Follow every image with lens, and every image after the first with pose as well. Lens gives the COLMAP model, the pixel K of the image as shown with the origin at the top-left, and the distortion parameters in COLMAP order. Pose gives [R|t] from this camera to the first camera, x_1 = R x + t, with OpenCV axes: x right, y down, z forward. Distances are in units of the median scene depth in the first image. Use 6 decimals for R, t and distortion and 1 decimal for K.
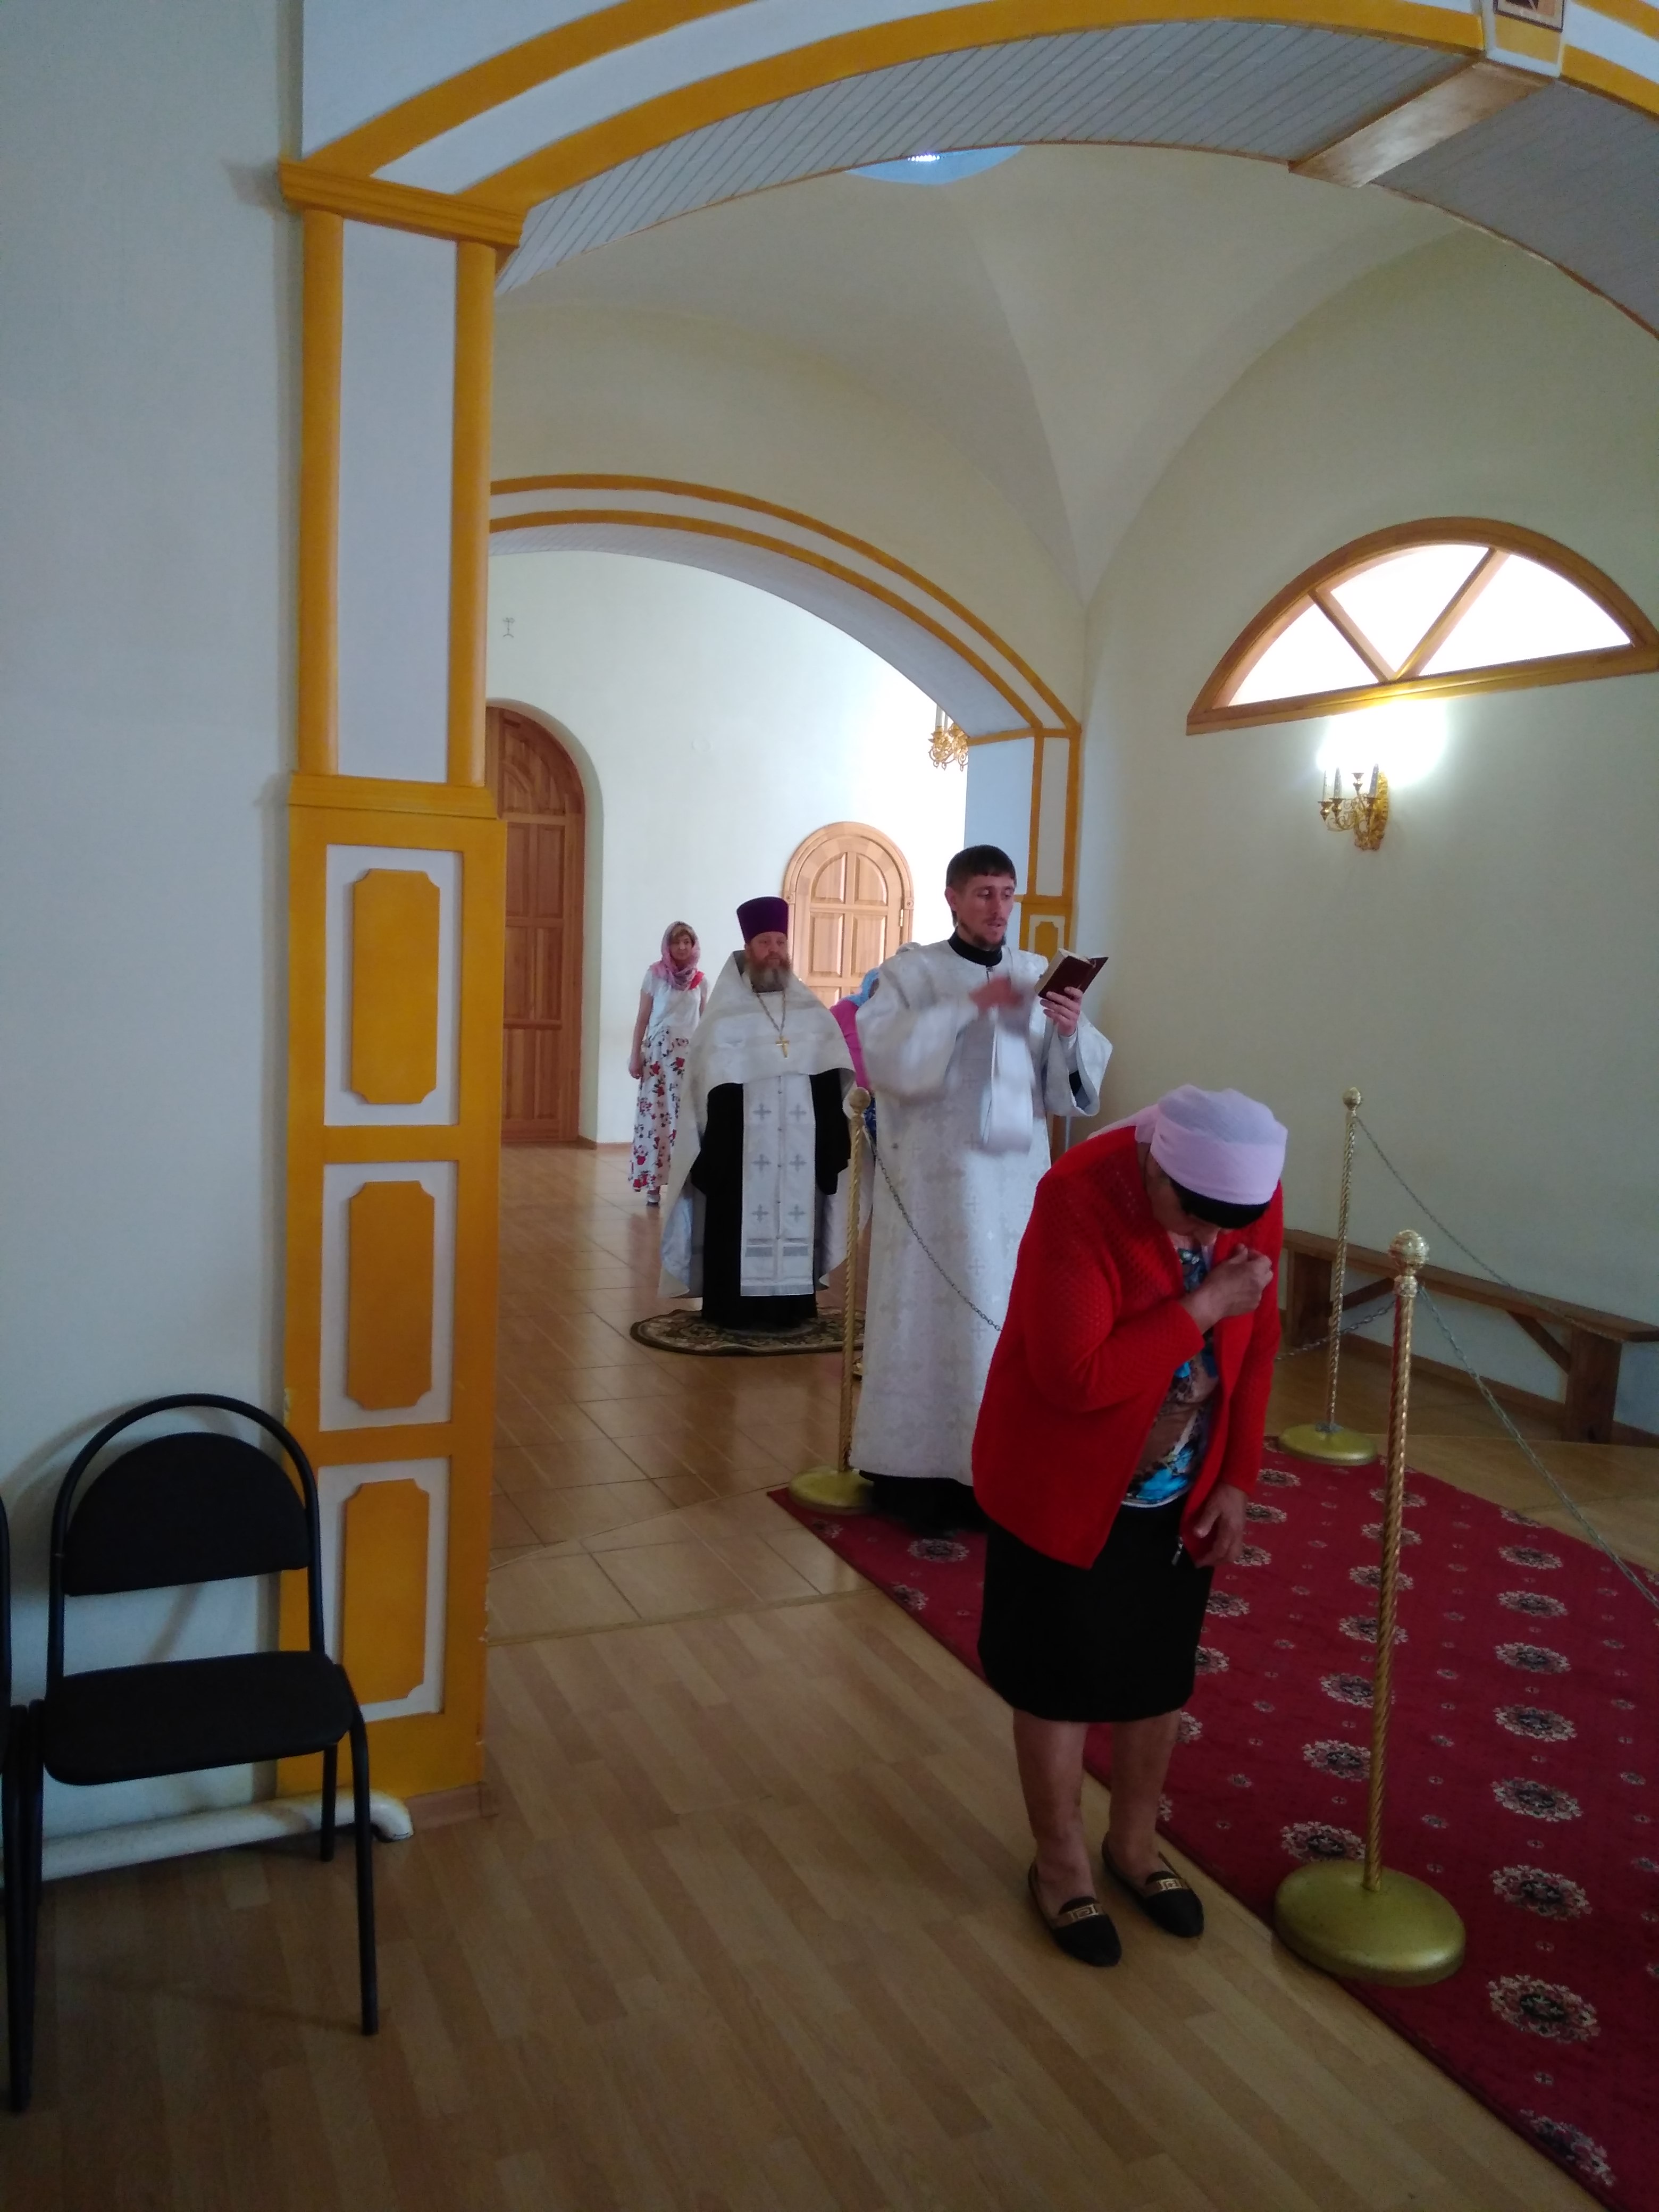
lens RADIAL K [[1758.9, 0, 896.3], [0, 1758.9, 1109.3], [0, 0, 1]] dist [0.076905, -0.083856]
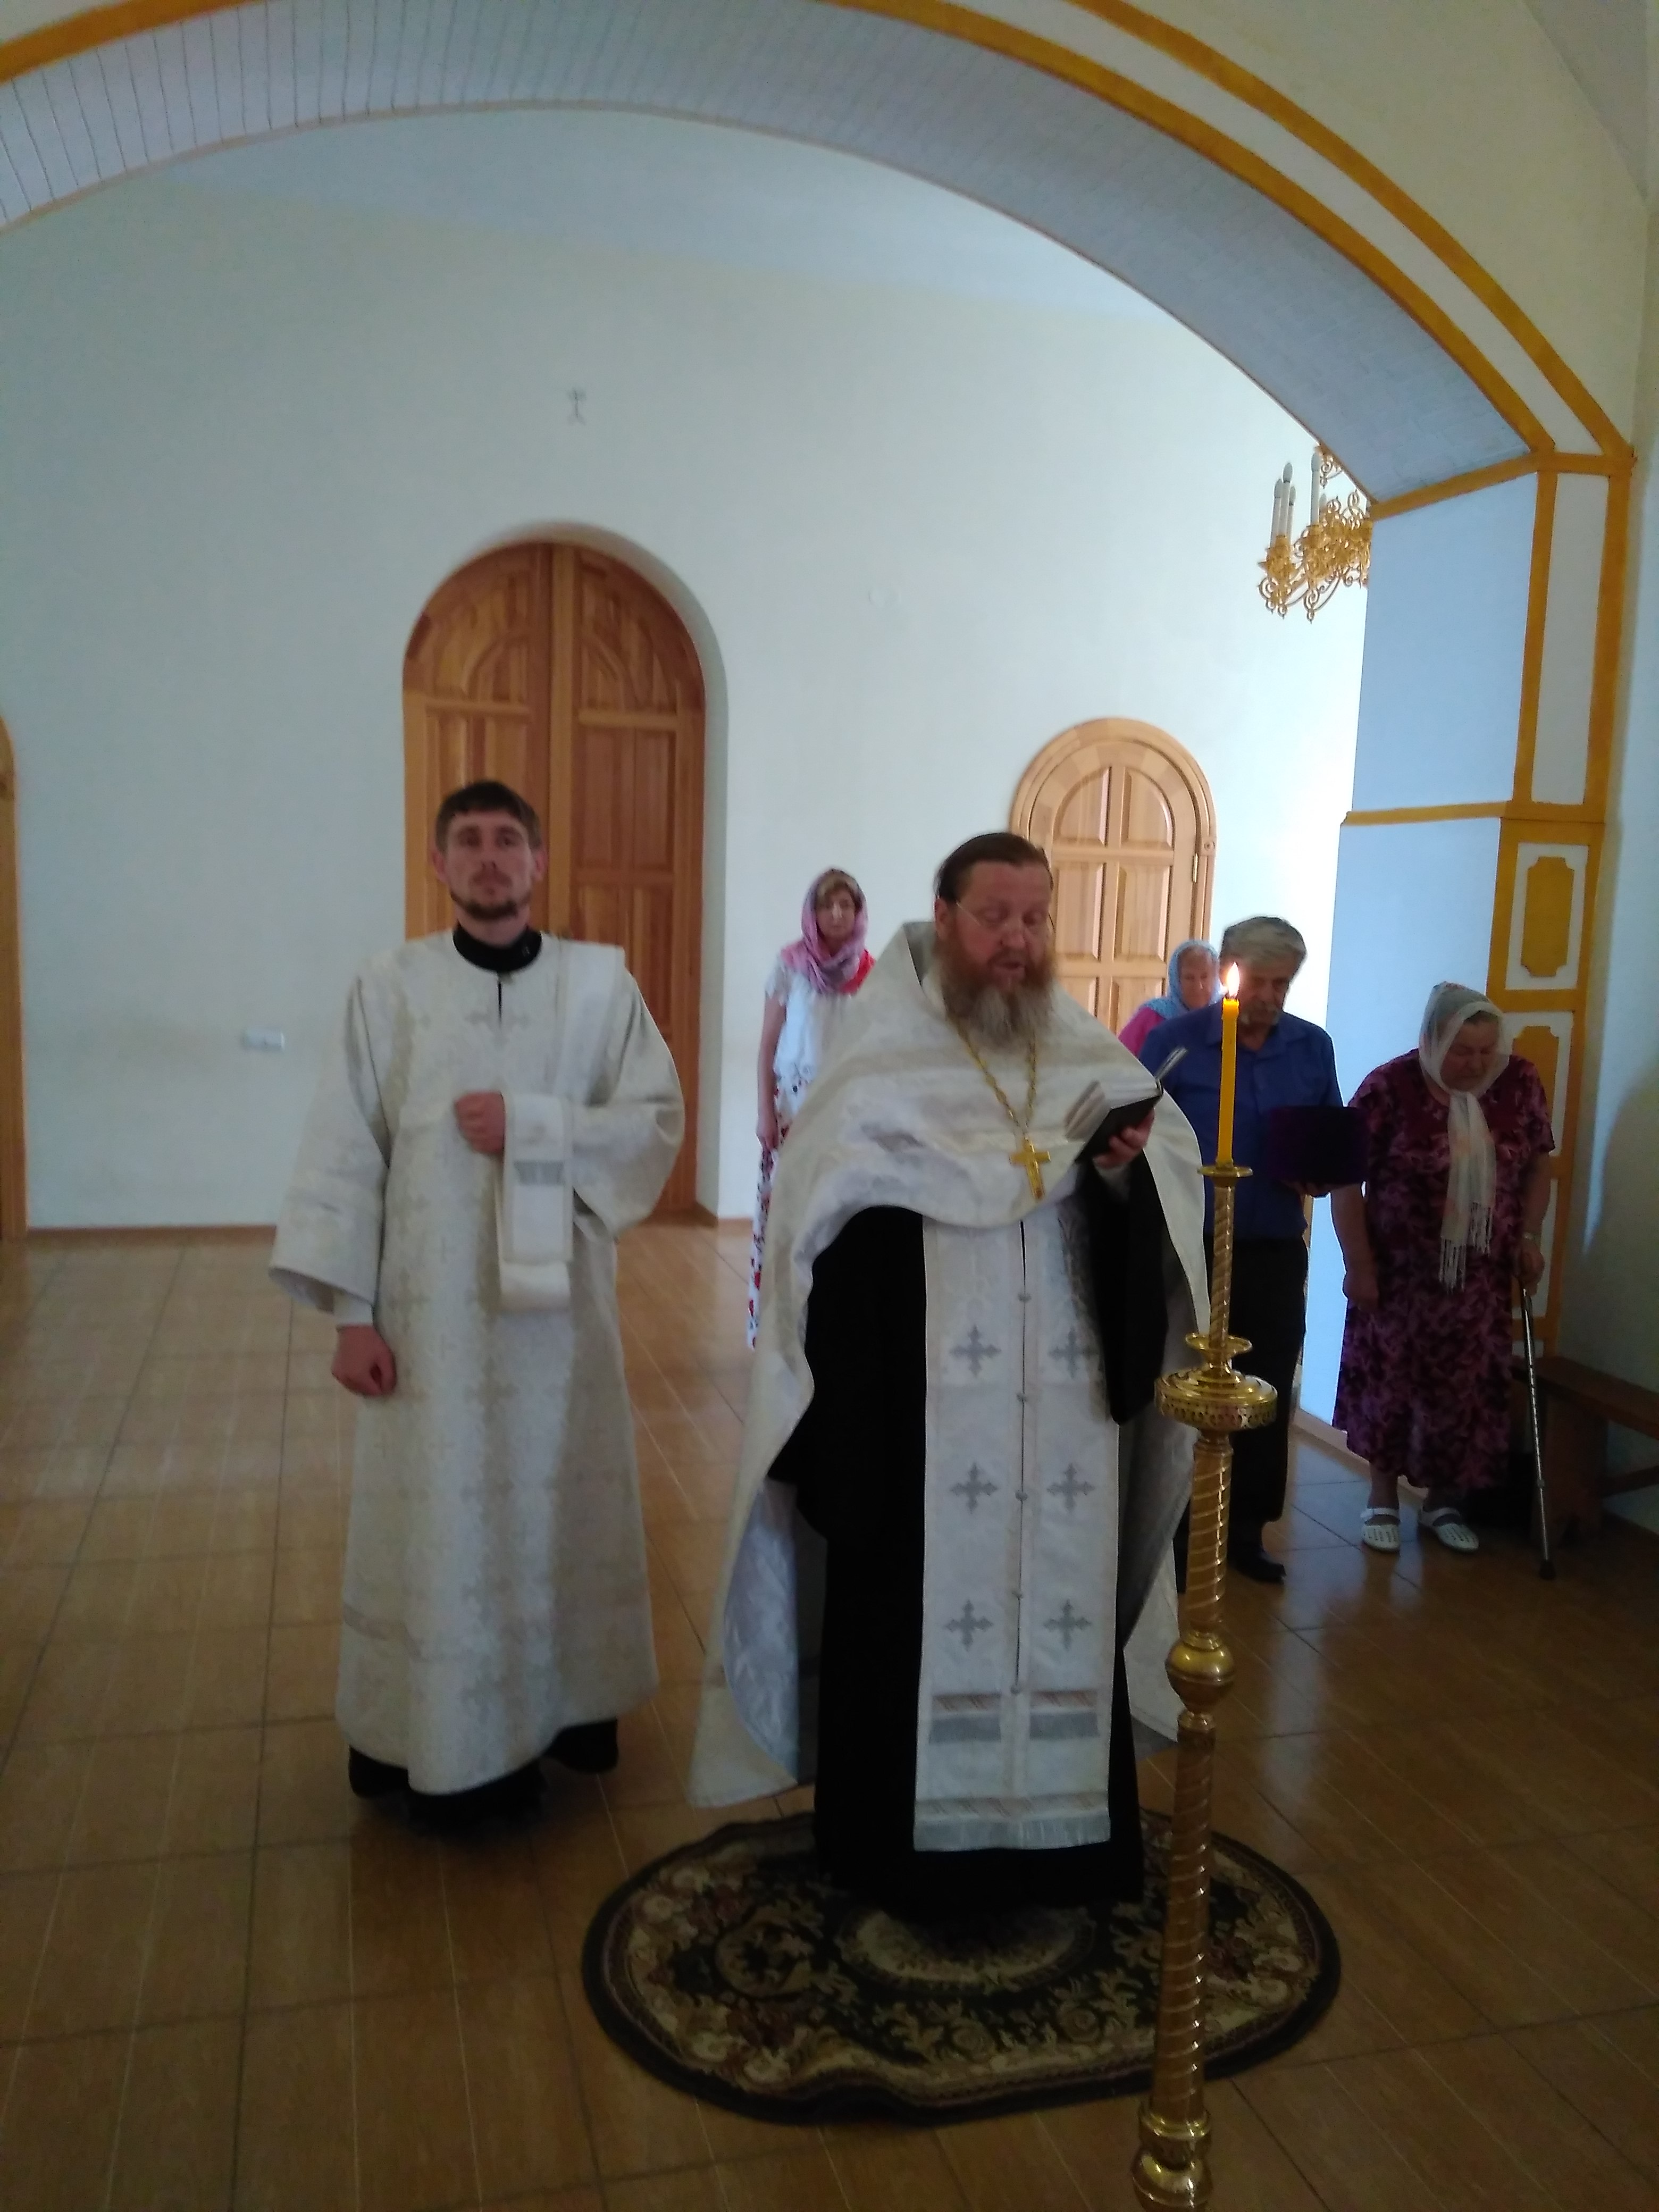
lens RADIAL K [[1914.2, 0, 915.9], [0, 1914.2, 1135.6], [0, 0, 1]] dist [0.000476, 0.261528]
pose [[0.994217, 0.007789, -0.107111, -0.030055], [-0.005569, 0.999764, 0.021004, -0.034260], [0.107249, -0.020286, 0.994025, 0.393494]]
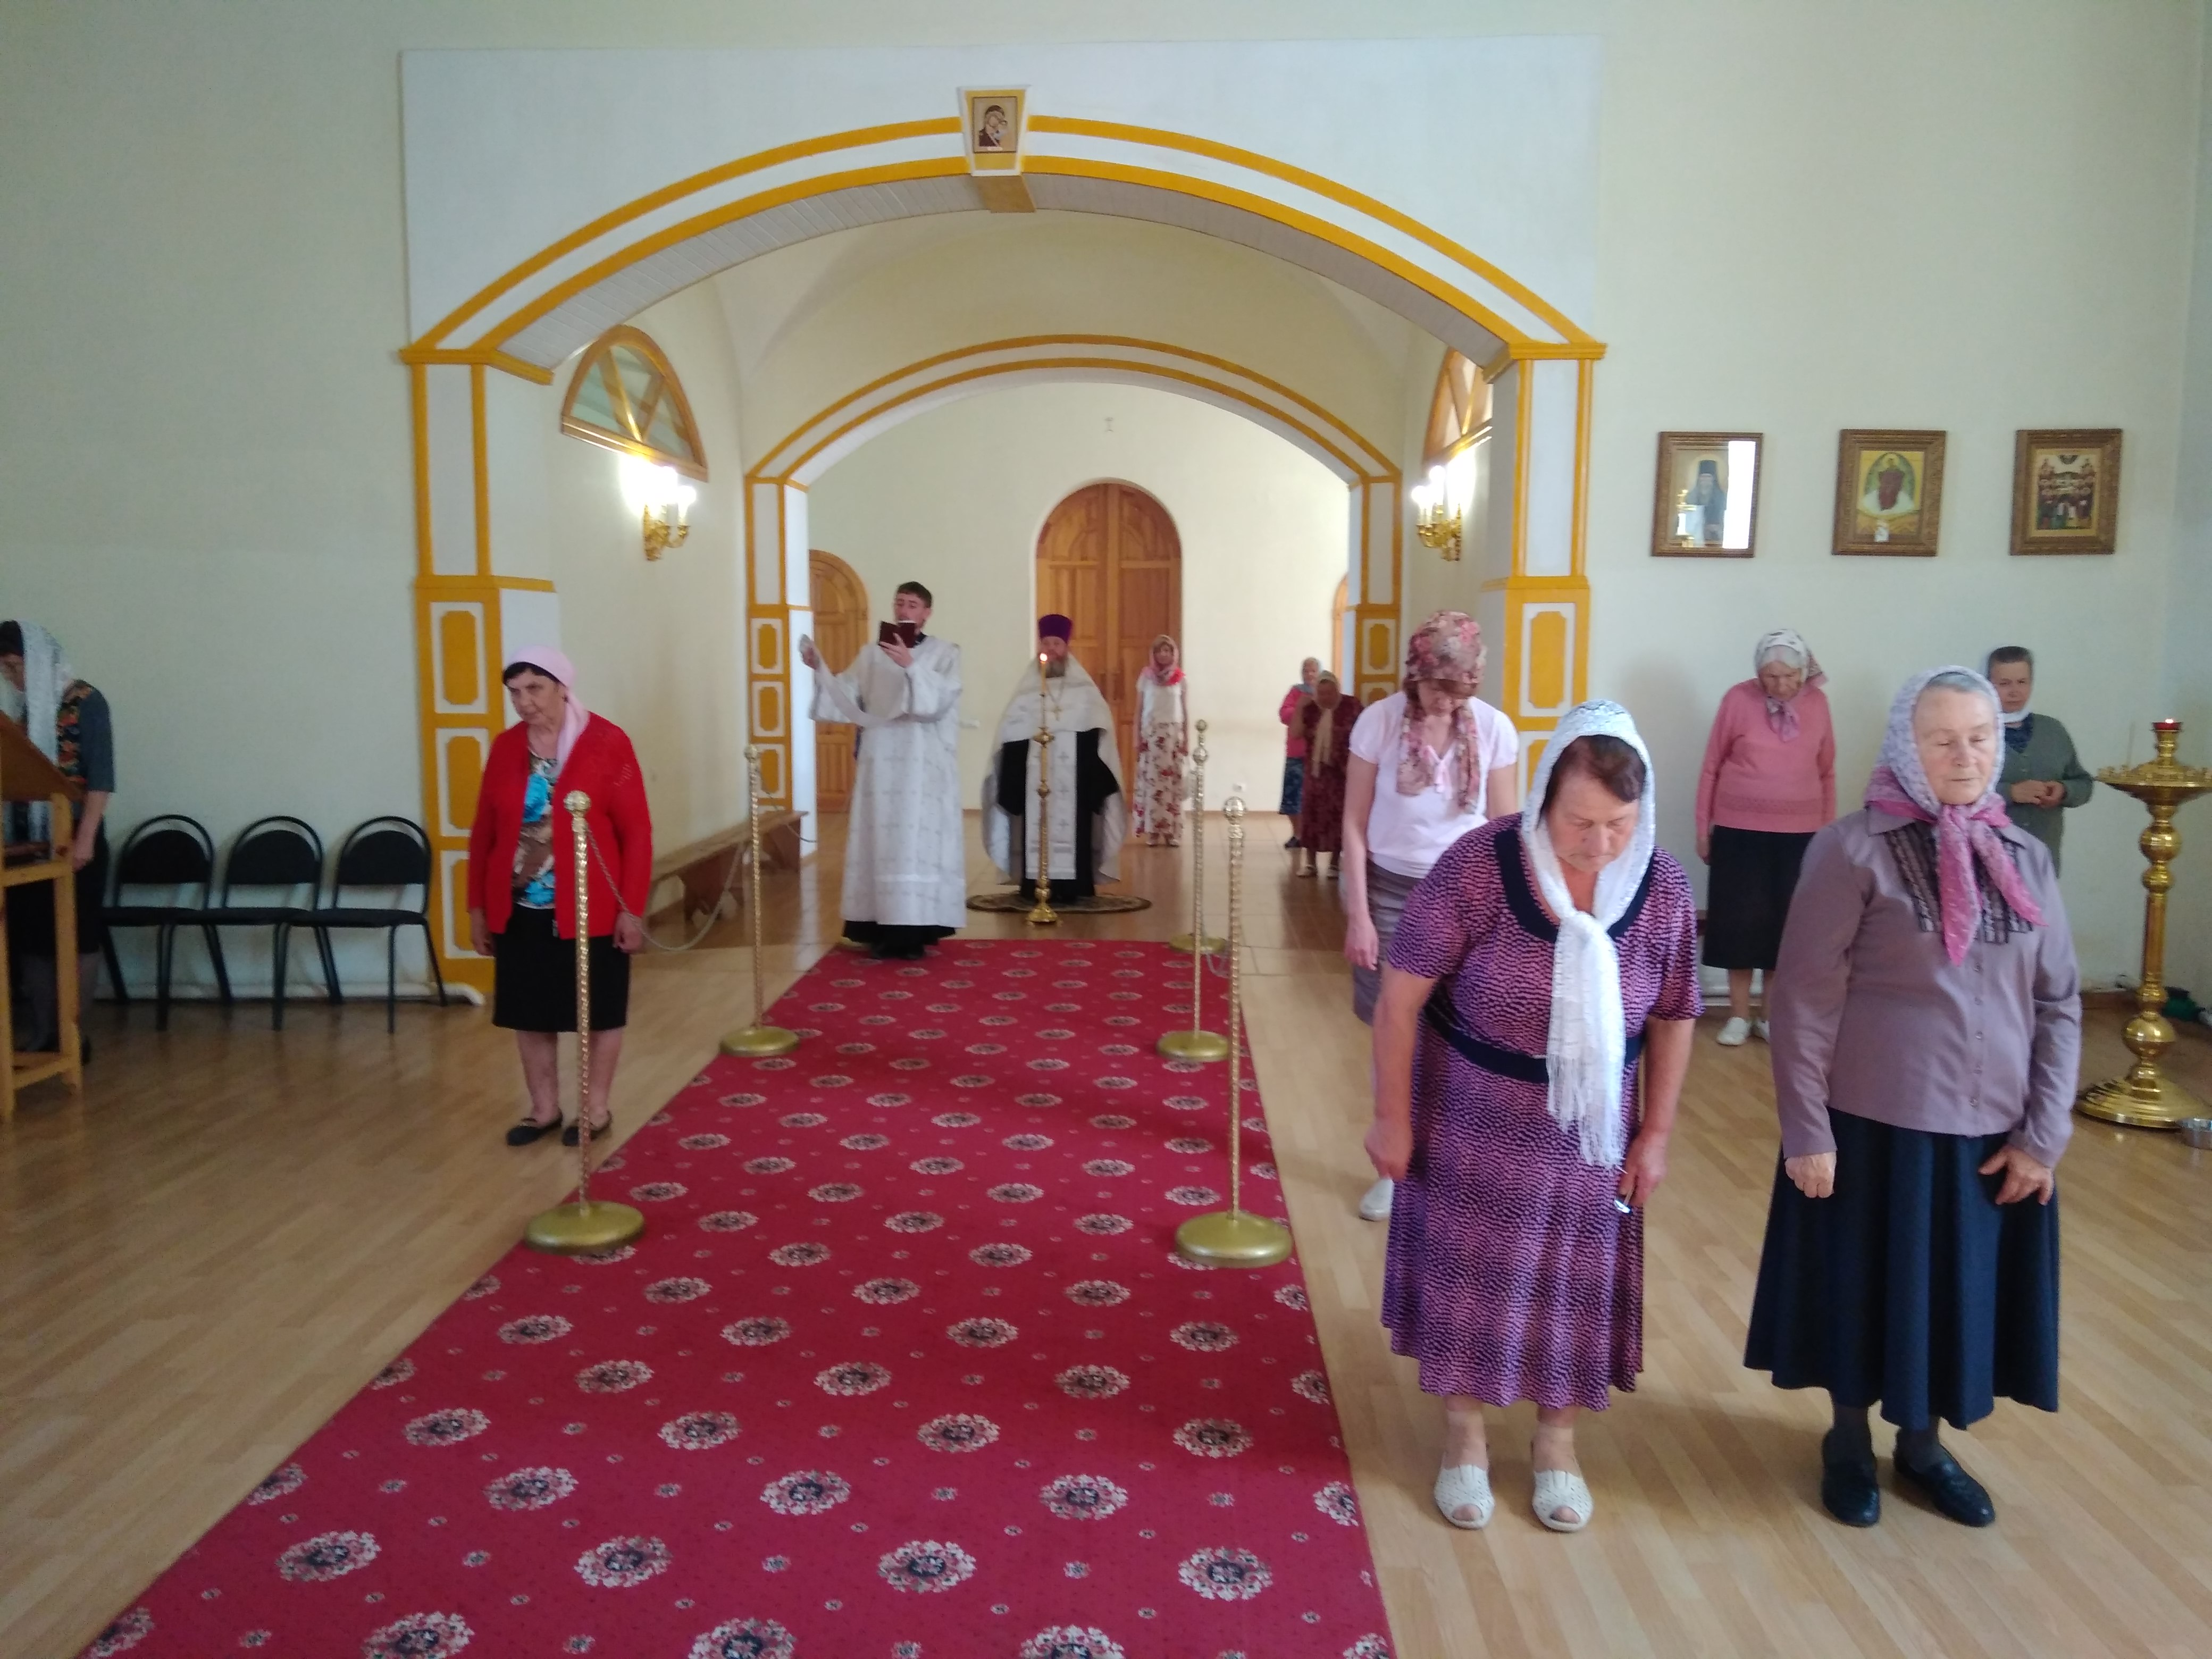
lens RADIAL K [[1700.6, 0, 1102.2], [0, 1700.6, 817.8], [0, 0, 1]] dist [0.044989, -0.080100]
pose [[0.903944, 0.004104, -0.427632, 0.391384], [-0.007759, 0.999947, -0.006806, 0.041613], [0.427581, 0.009470, 0.903928, -0.197635]]
